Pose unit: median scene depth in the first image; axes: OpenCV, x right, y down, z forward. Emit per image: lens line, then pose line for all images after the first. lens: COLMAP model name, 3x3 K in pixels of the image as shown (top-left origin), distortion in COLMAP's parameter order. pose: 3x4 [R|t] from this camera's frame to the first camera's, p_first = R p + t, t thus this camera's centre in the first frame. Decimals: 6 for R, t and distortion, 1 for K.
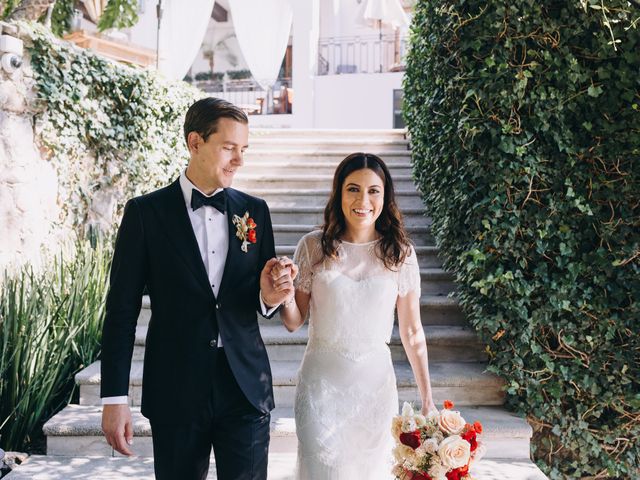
lens RADIAL K [[883.9, 0, 320.0], [0, 883.9, 240.0], [0, 0, 1]] dist [-0.009567, -0.021757]
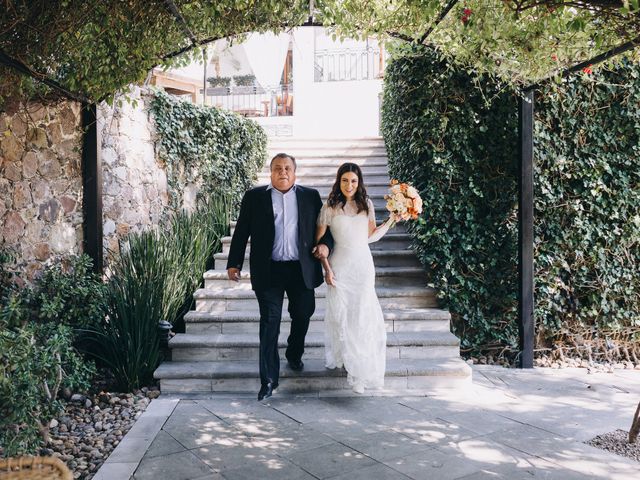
lens RADIAL K [[883.9, 0, 320.0], [0, 883.9, 240.0], [0, 0, 1]] dist [-0.009567, -0.021757]
pose [[0.999829, -0.015712, 0.009714, -0.042707], [0.015574, 0.999778, 0.014160, 0.027606], [-0.009935, -0.014006, 0.999853, -0.772798]]
